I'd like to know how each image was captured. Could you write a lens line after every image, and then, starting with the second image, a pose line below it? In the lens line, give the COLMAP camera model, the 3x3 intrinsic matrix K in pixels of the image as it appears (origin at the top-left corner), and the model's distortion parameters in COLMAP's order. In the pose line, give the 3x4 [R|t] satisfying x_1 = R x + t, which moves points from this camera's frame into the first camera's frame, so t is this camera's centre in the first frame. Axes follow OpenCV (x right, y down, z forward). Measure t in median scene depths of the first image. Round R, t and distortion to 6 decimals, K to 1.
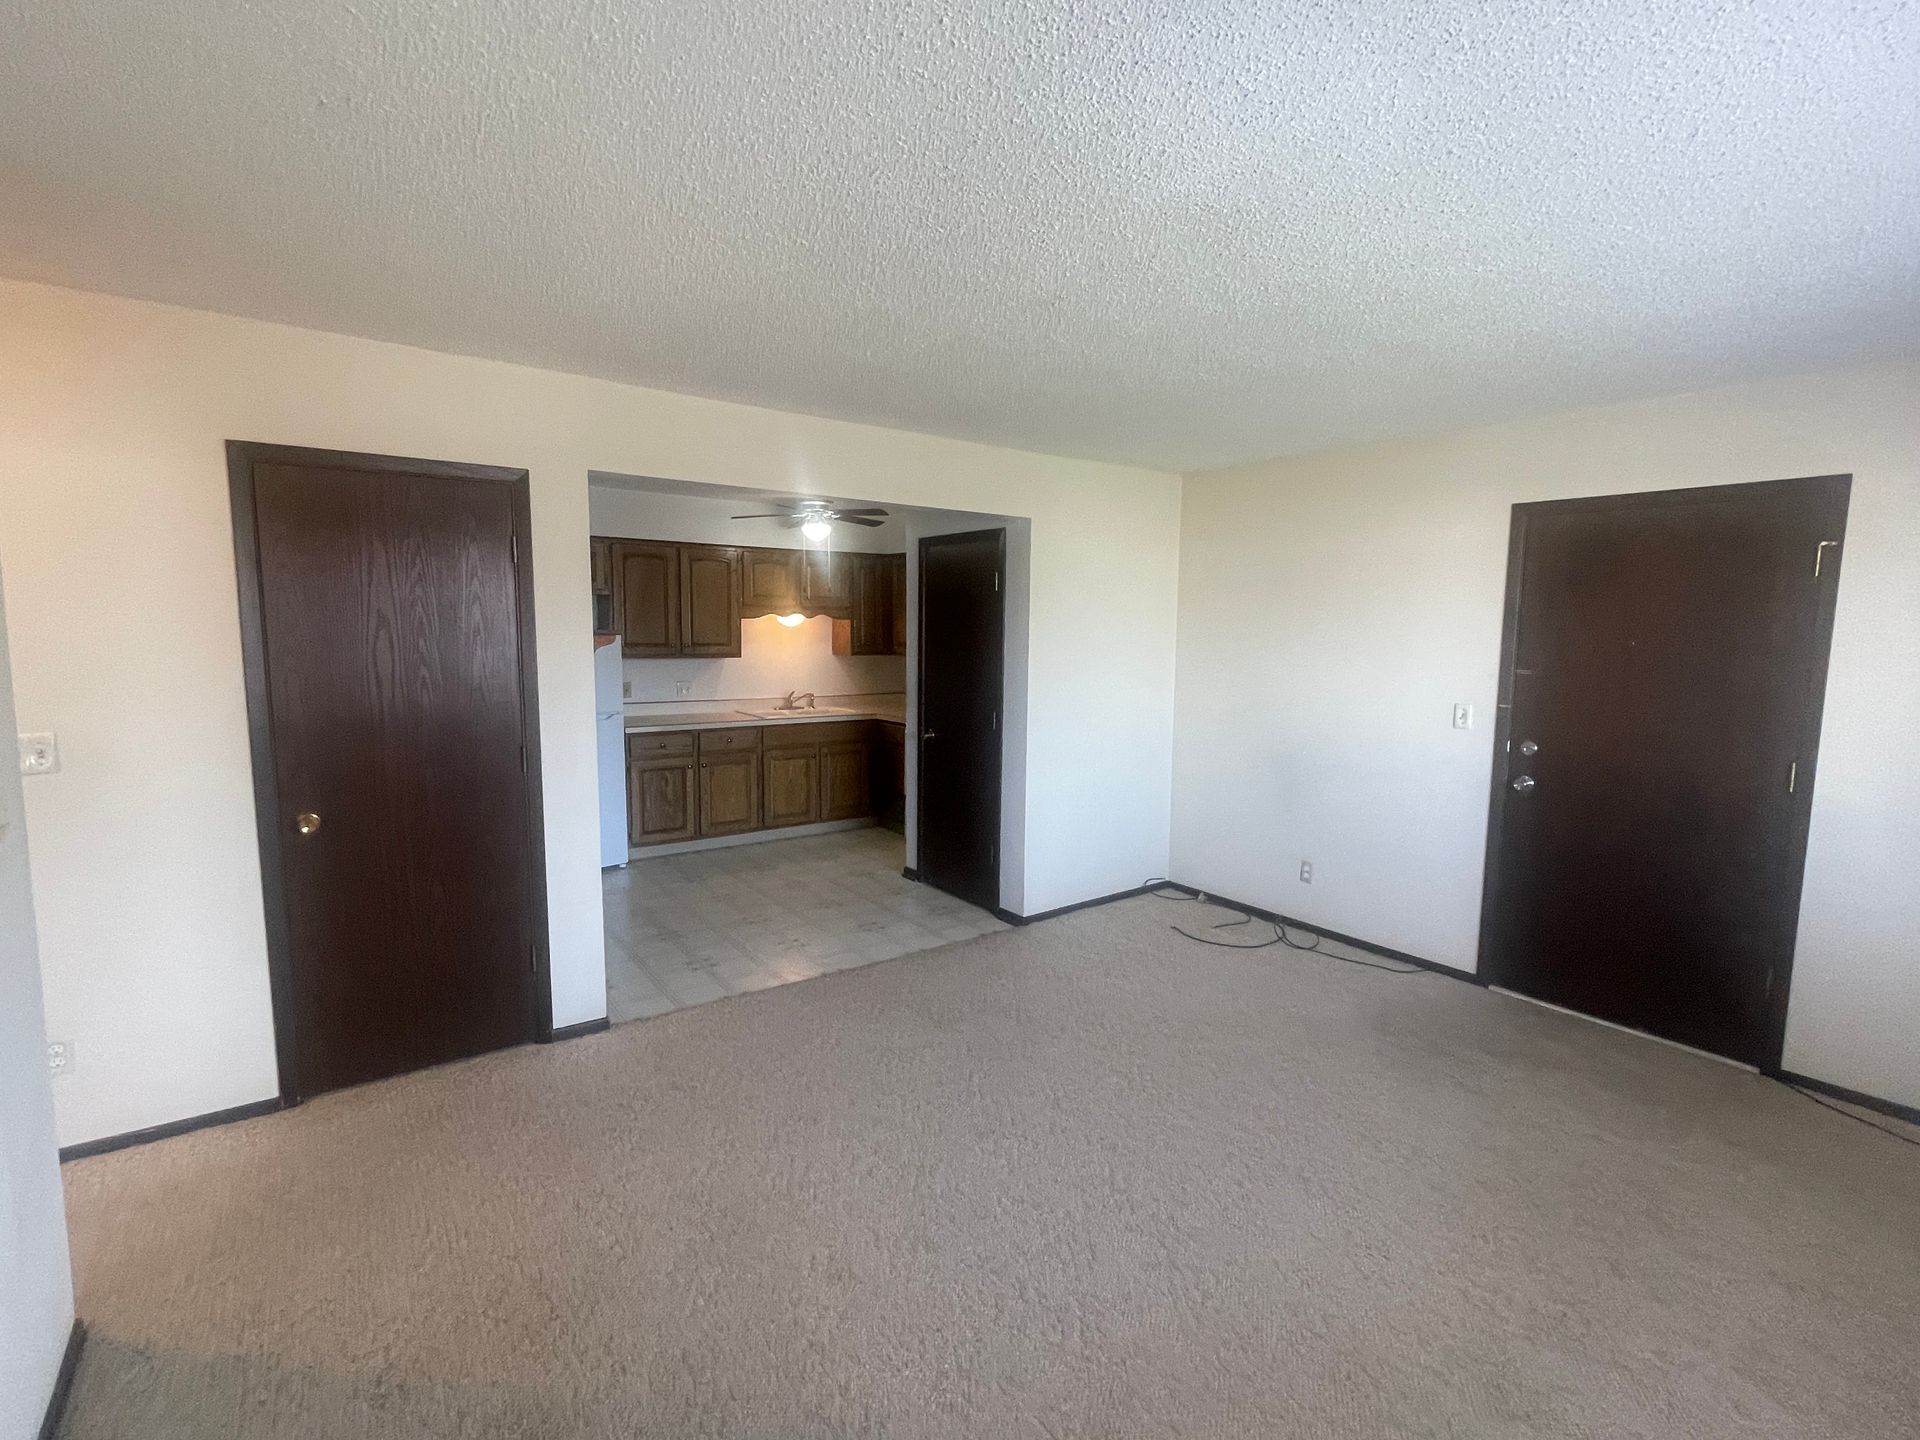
lens RADIAL K [[881.5, 0, 960.3], [0, 881.5, 719.6], [0, 0, 1]] dist [-0.003469, -0.000848]
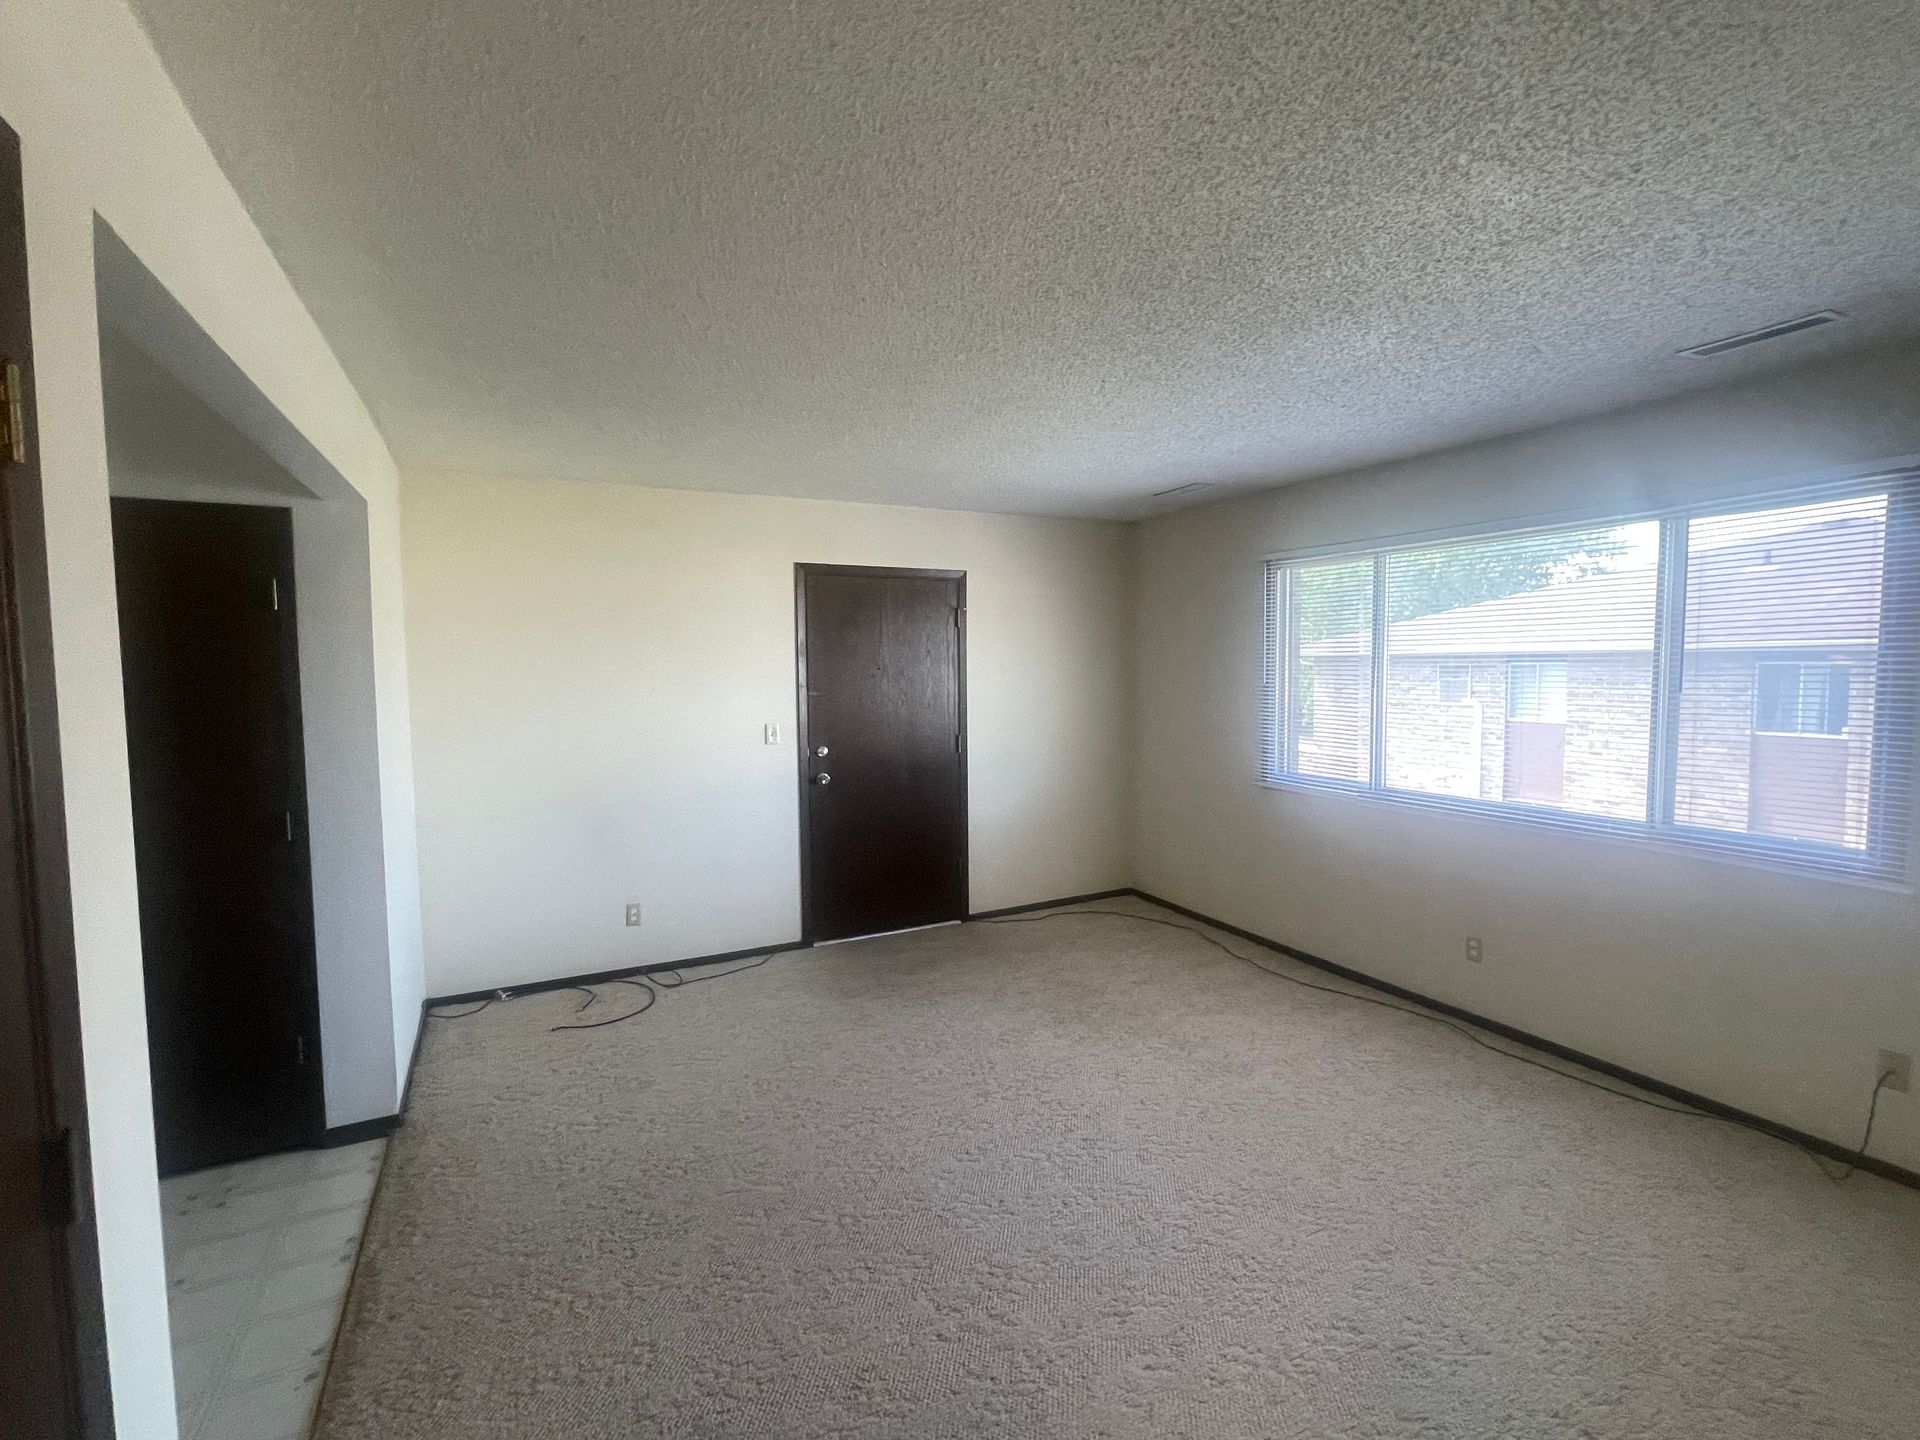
lens RADIAL K [[881.5, 0, 963.4], [0, 881.5, 712.4], [0, 0, 1]] dist [-0.003469, -0.000848]
pose [[0.159178, -0.070403, 0.984736, -0.565494], [0.119281, 0.991518, 0.051607, -0.062785], [-0.980018, 0.109246, 0.166226, 0.536604]]
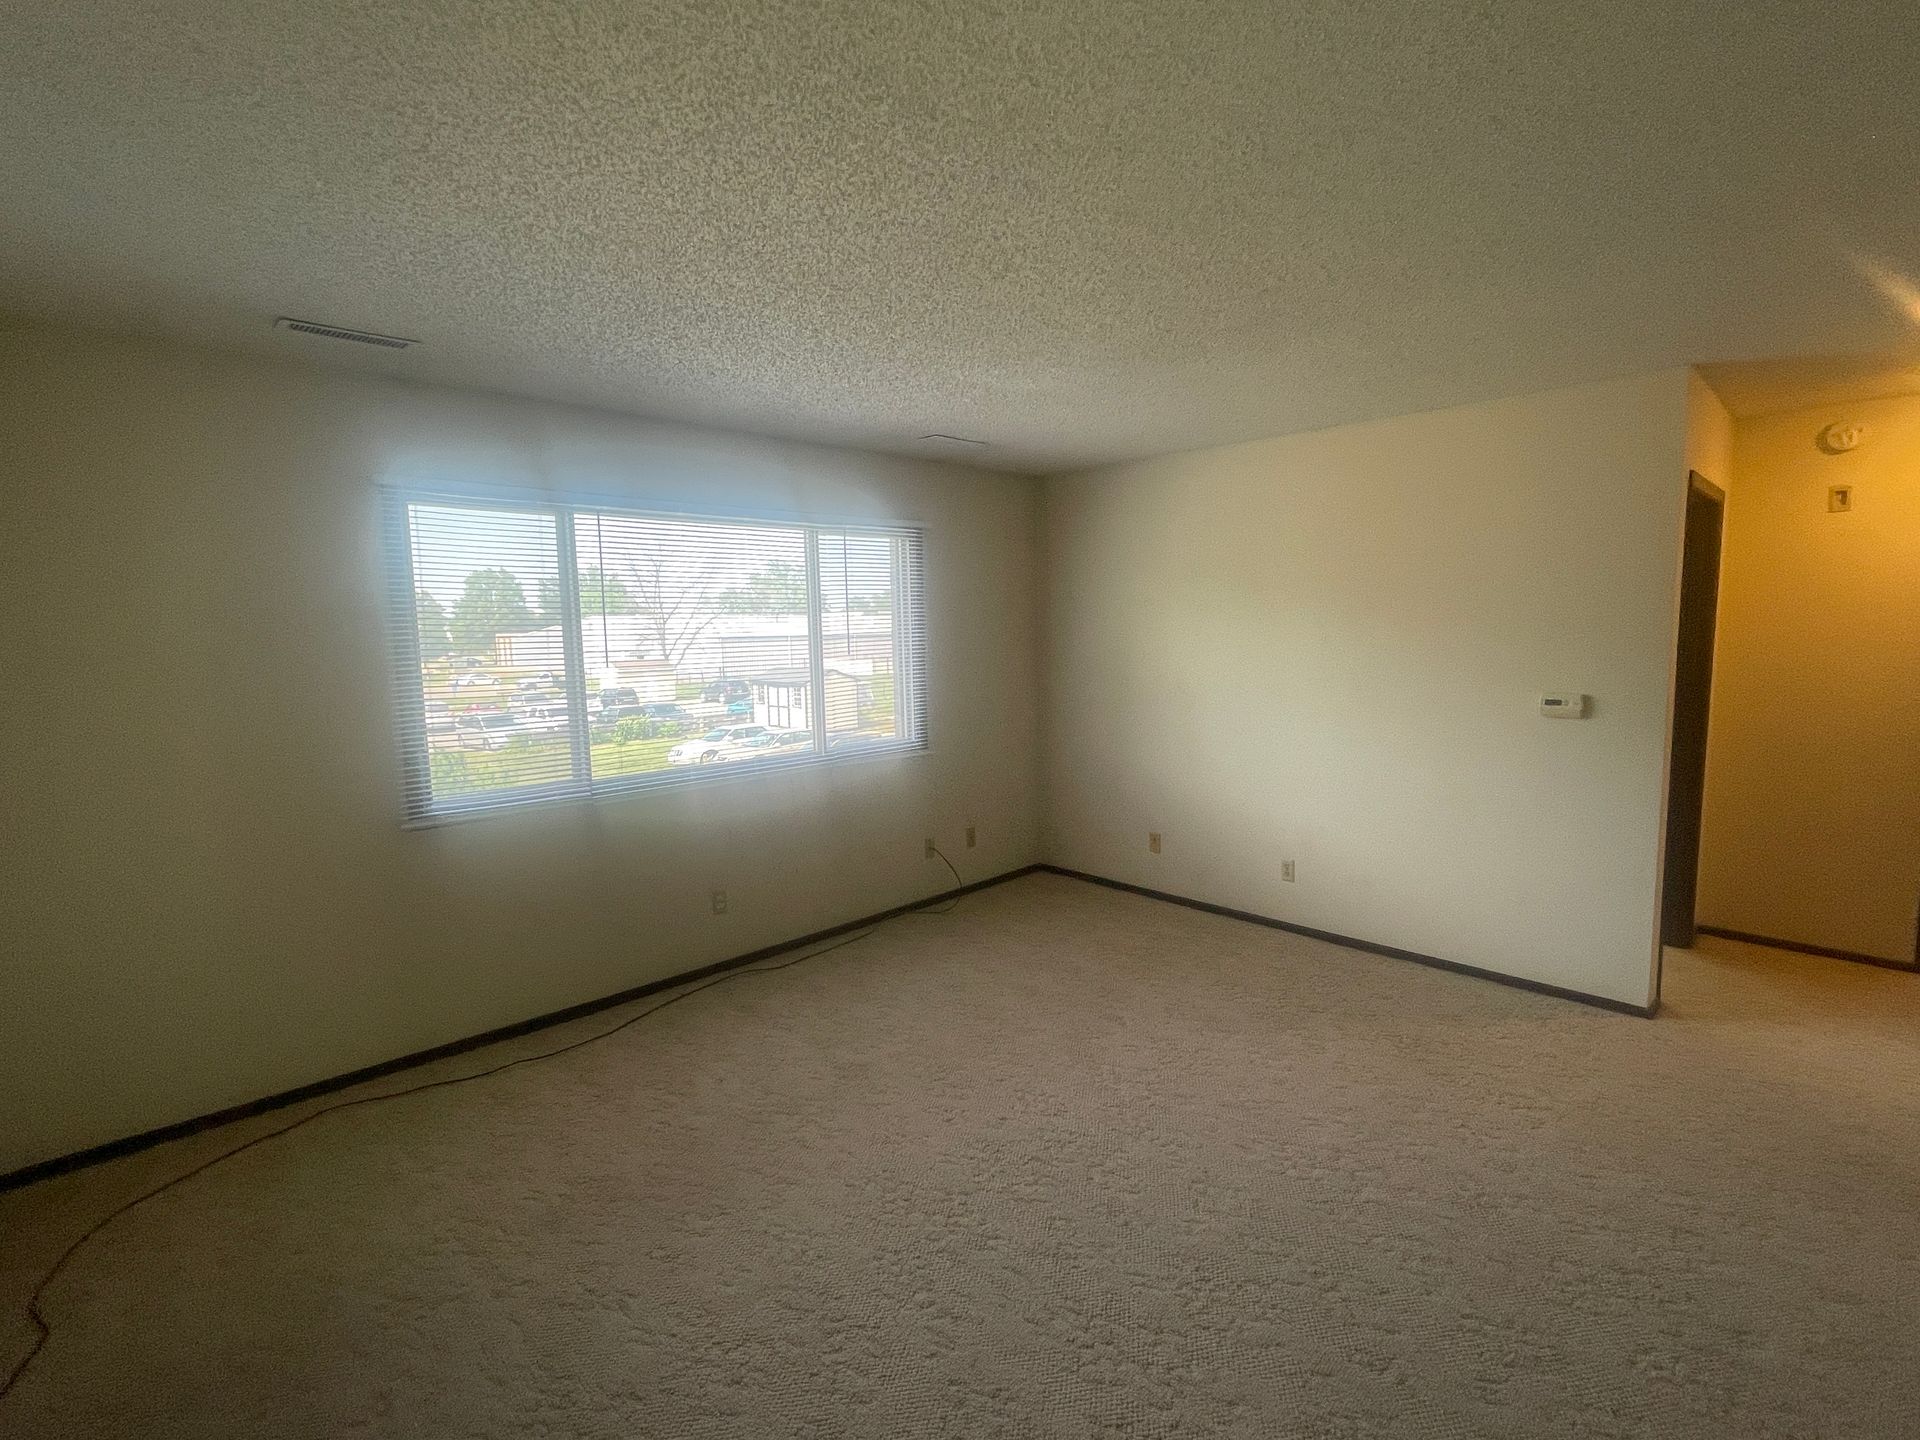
lens RADIAL K [[881.5, 0, 963.3], [0, 881.5, 717.6], [0, 0, 1]] dist [-0.003469, -0.000848]
pose [[-0.990181, 0.024664, -0.137595, 0.284967], [-0.003937, 0.979000, 0.203821, -0.113991], [0.139733, 0.202362, -0.969291, 1.163801]]
